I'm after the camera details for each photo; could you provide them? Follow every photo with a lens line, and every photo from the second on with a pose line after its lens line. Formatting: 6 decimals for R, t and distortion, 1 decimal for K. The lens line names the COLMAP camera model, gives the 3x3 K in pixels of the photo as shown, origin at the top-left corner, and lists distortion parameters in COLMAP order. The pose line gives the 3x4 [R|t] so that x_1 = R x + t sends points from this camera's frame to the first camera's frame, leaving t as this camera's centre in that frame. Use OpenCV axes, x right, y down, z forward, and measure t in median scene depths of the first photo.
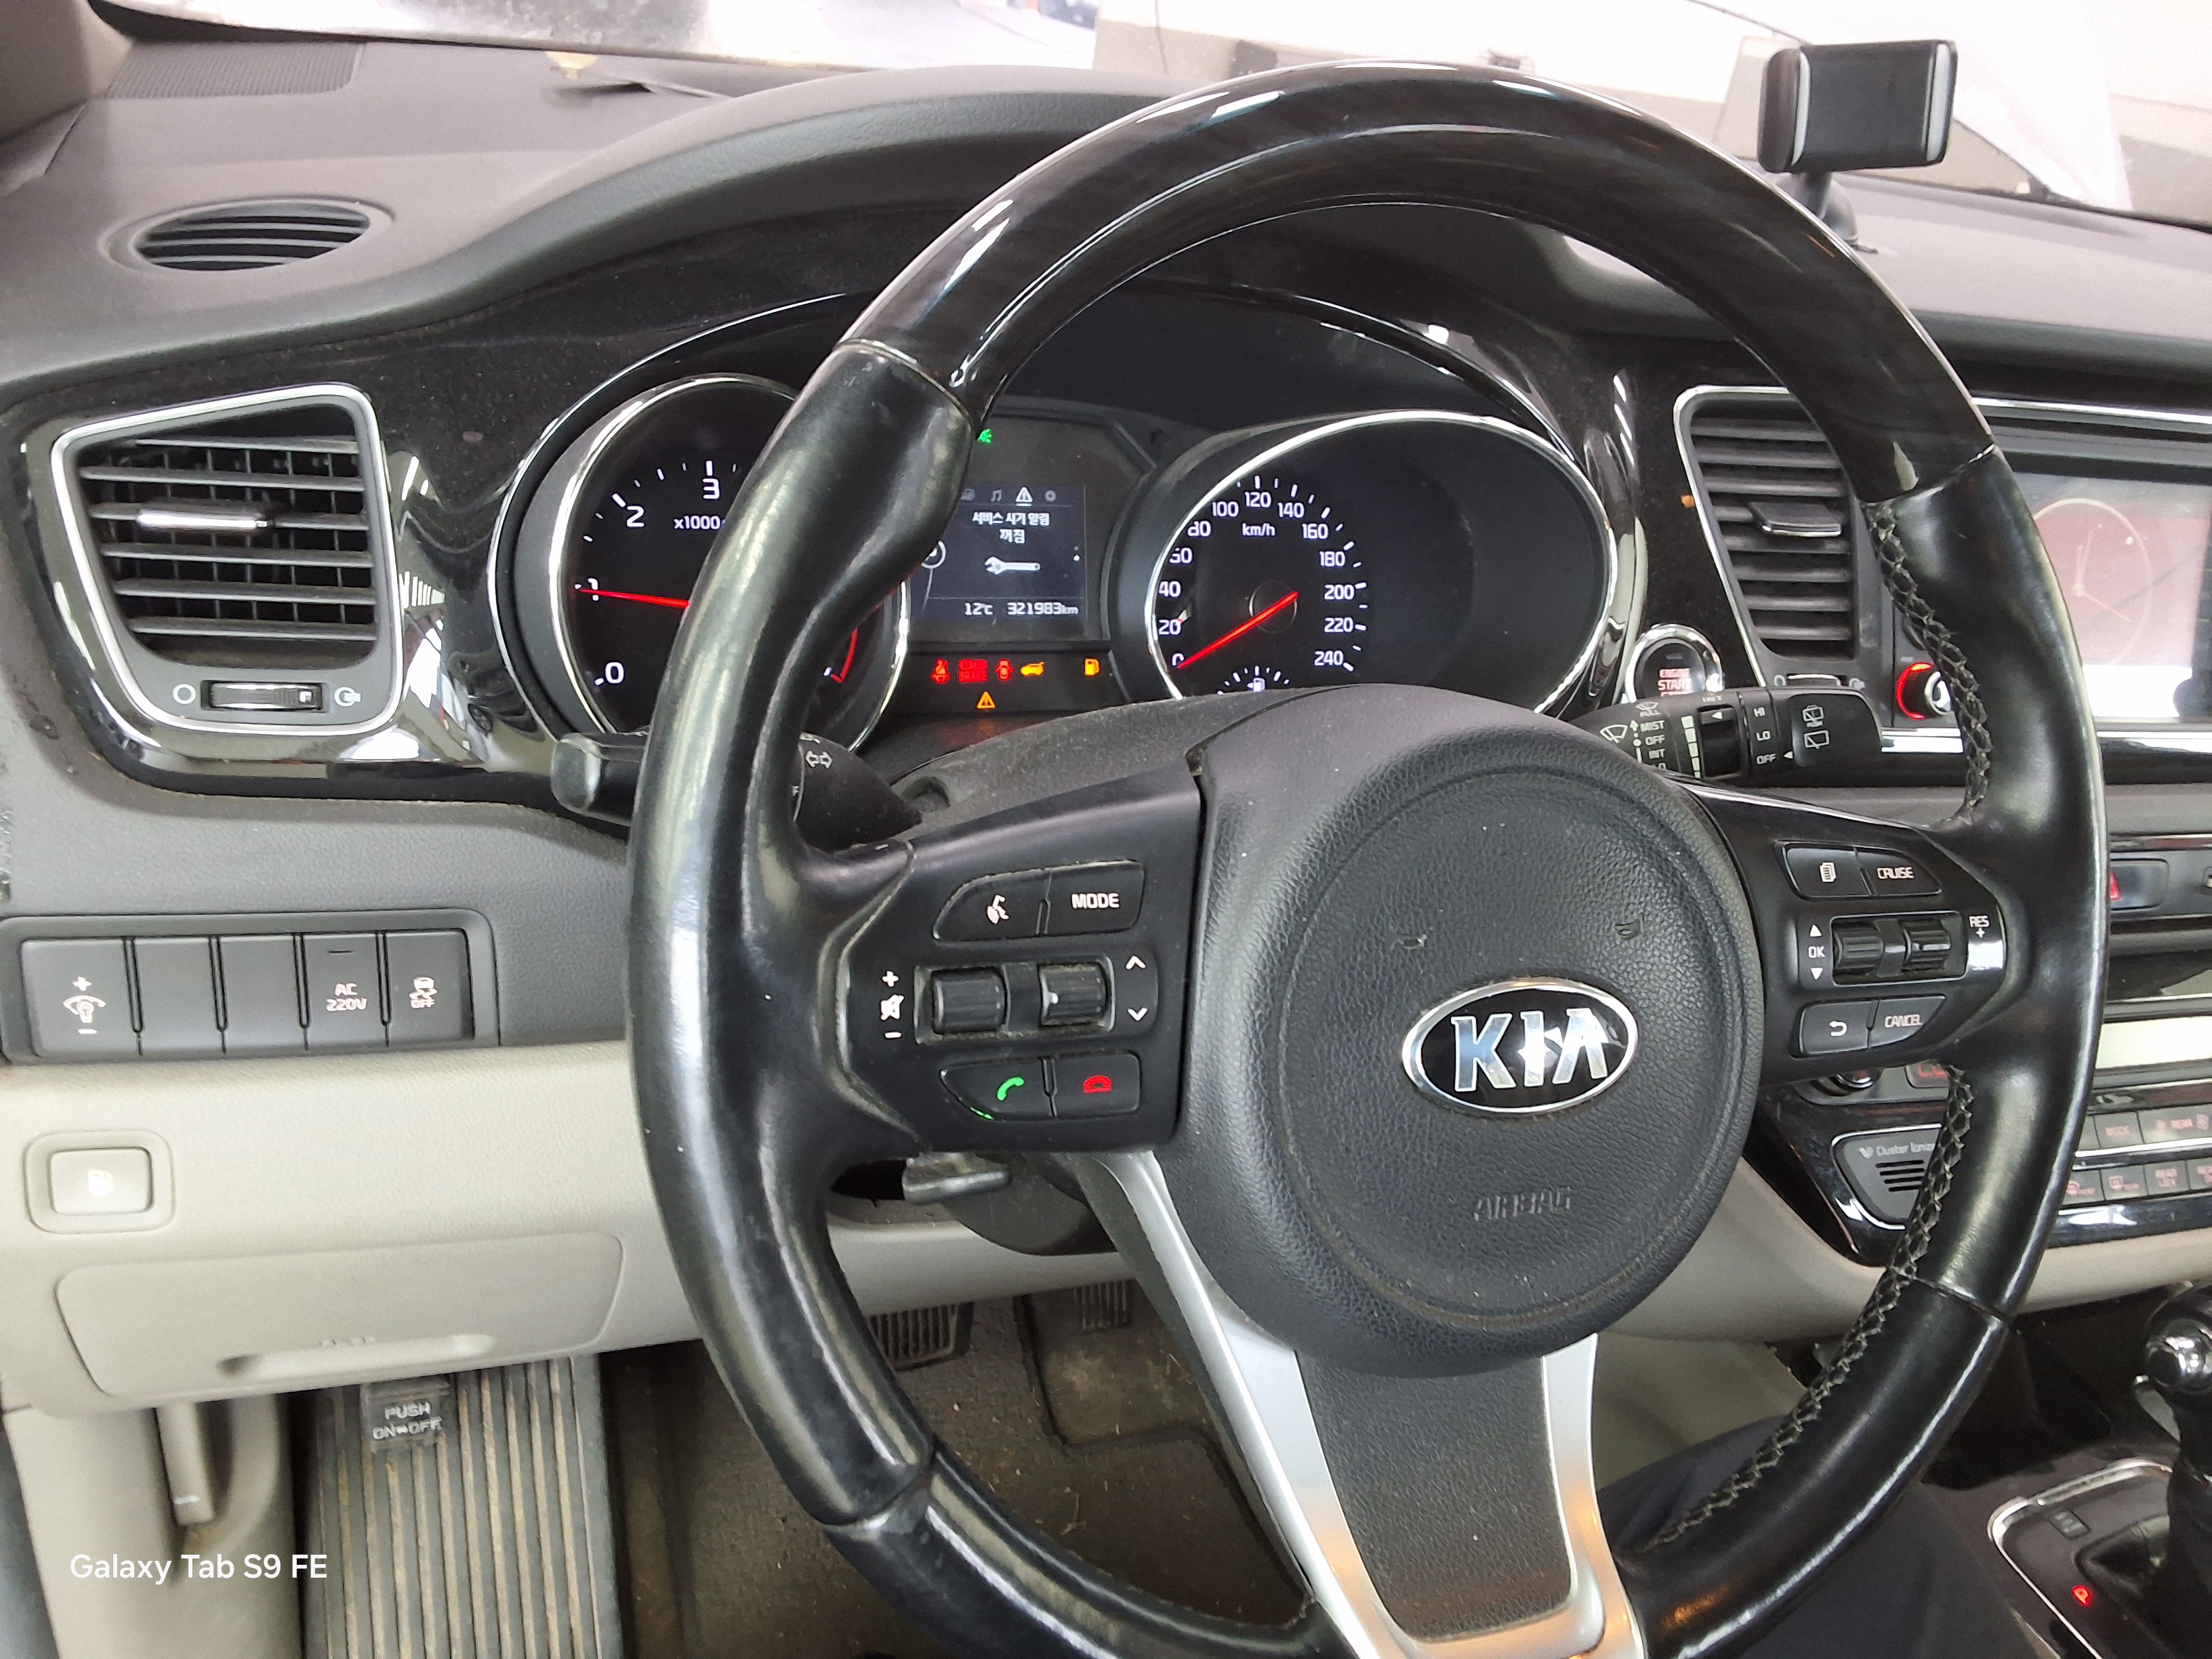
lens RADIAL K [[1865.5, 0, 1106.0], [0, 1865.5, 829.5], [0, 0, 1]] dist [0.110034, -0.004017]
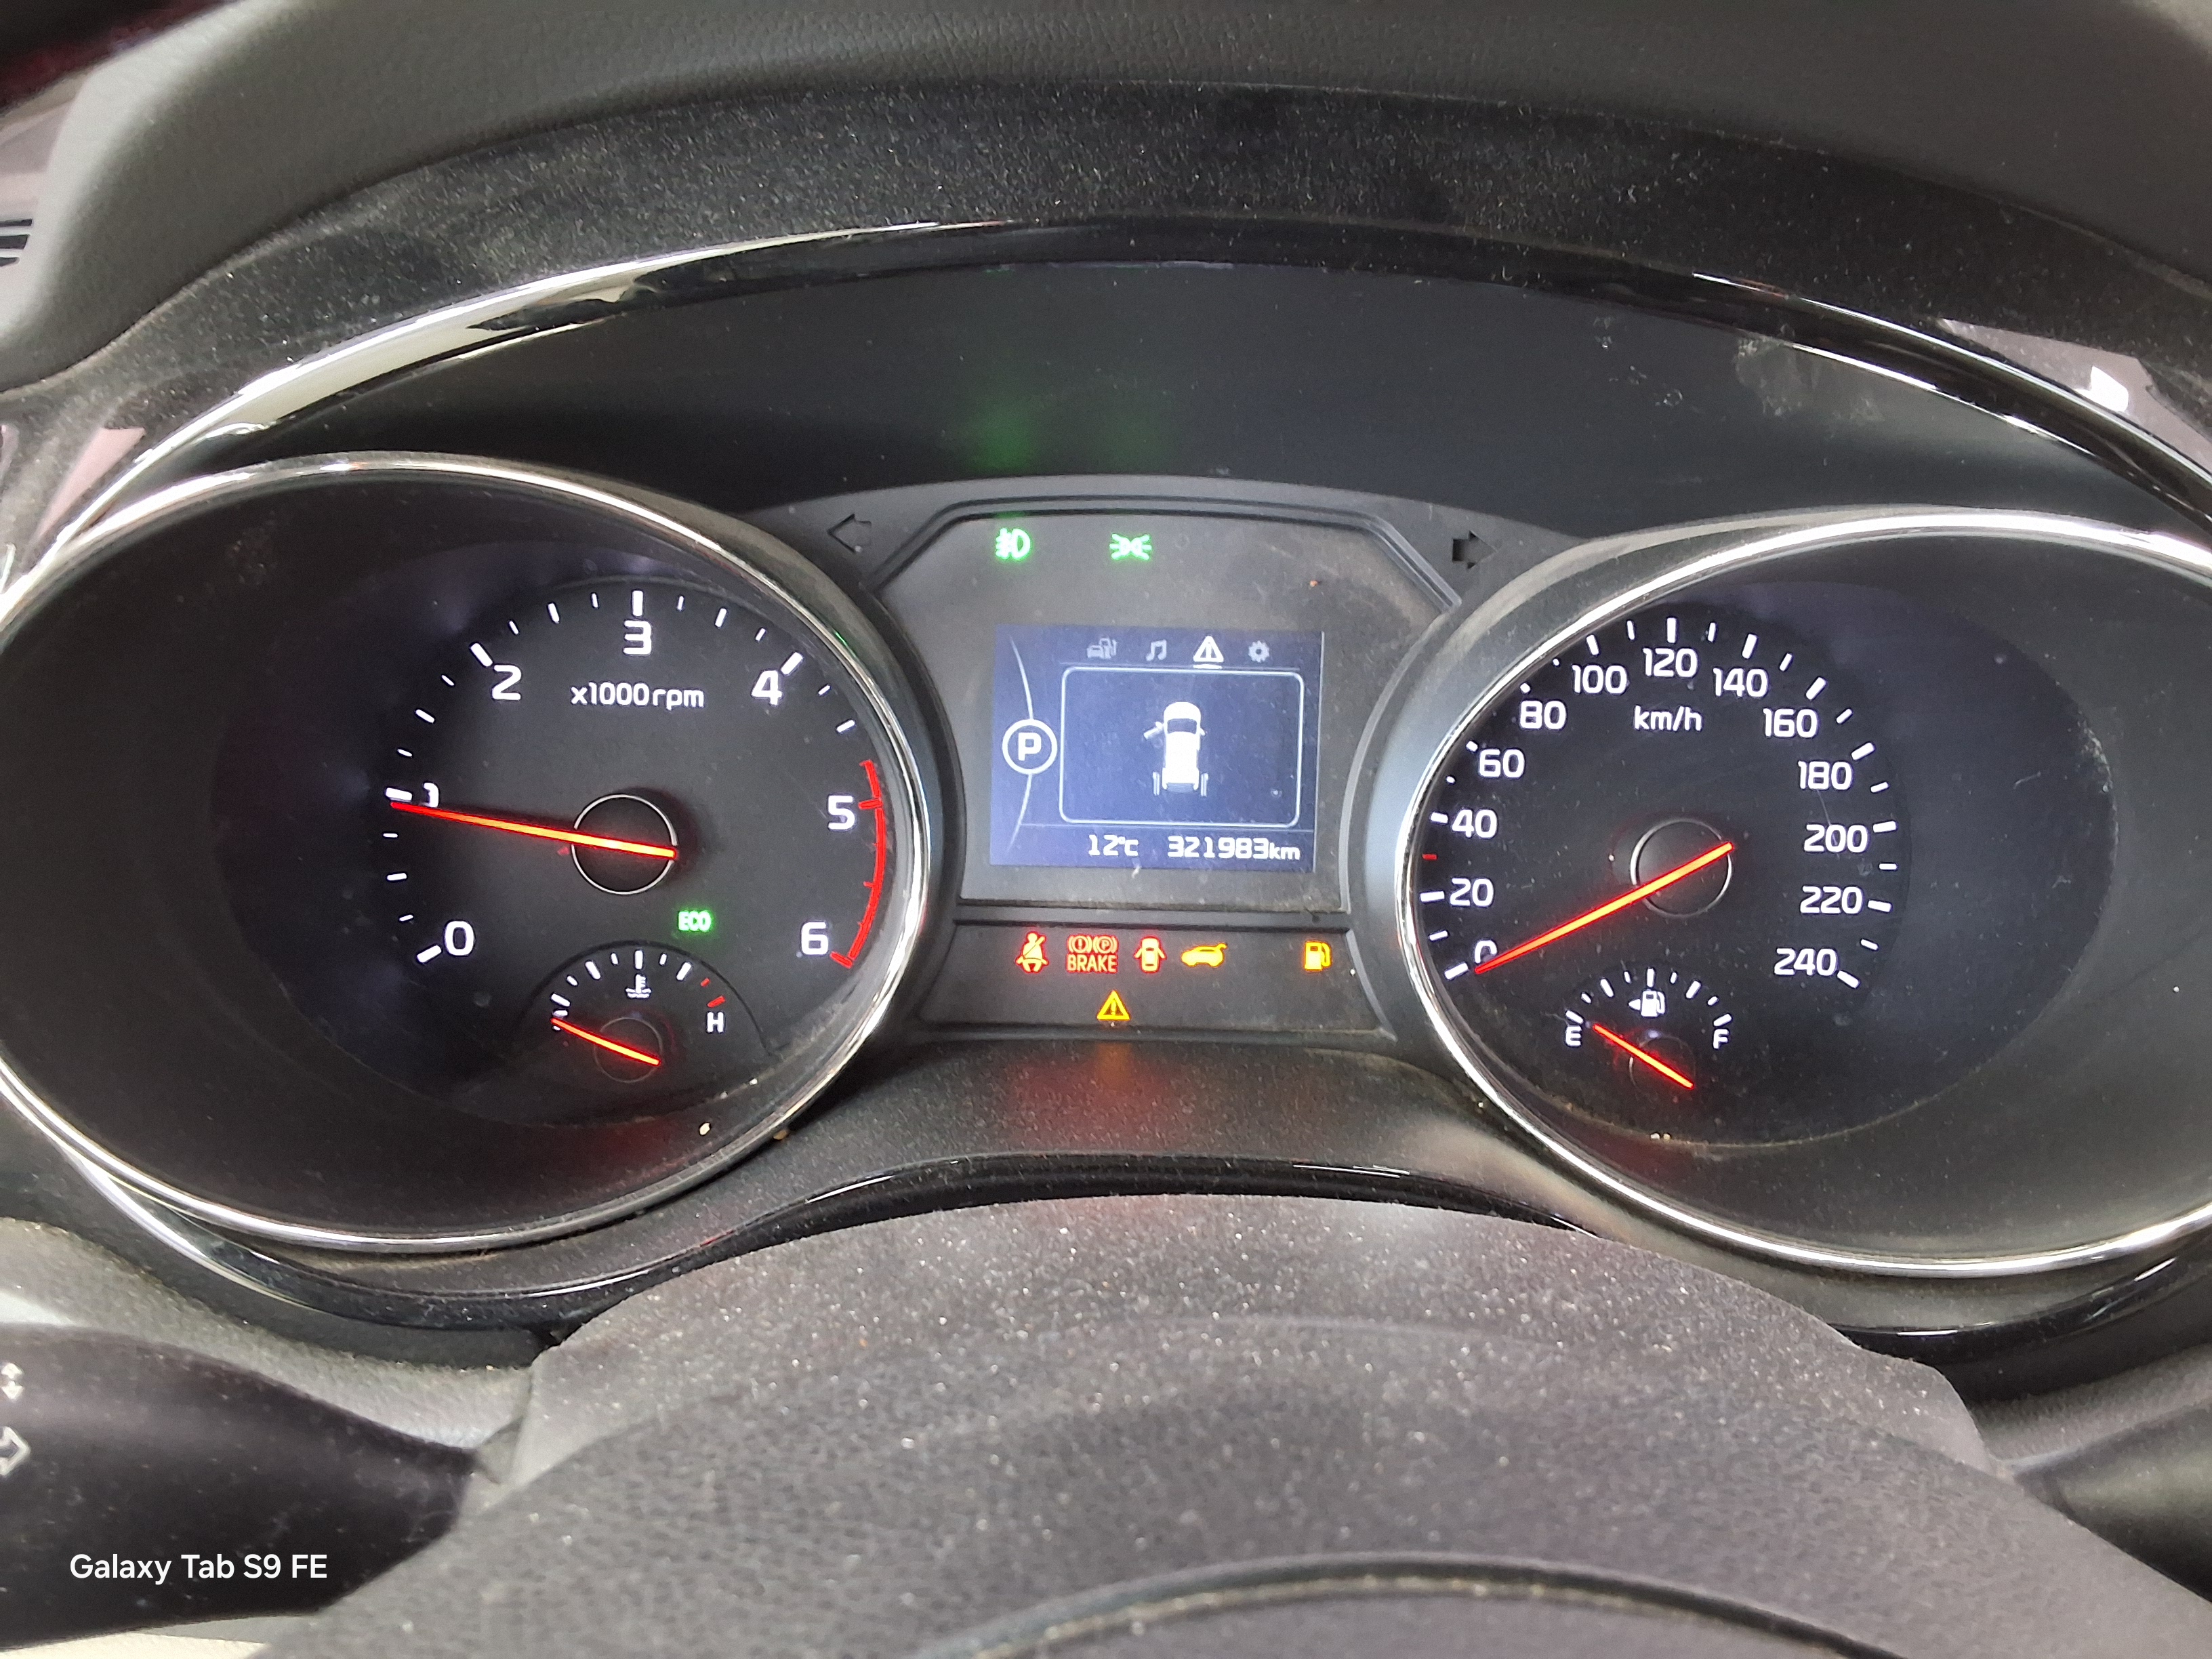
lens RADIAL K [[1865.5, 0, 1106.0], [0, 1865.5, 829.5], [0, 0, 1]] dist [0.110034, -0.004017]
pose [[0.930883, 0.072412, -0.358070, 0.131155], [-0.075695, 0.997119, 0.004860, -0.122826], [0.357391, 0.022580, 0.933682, 0.455725]]
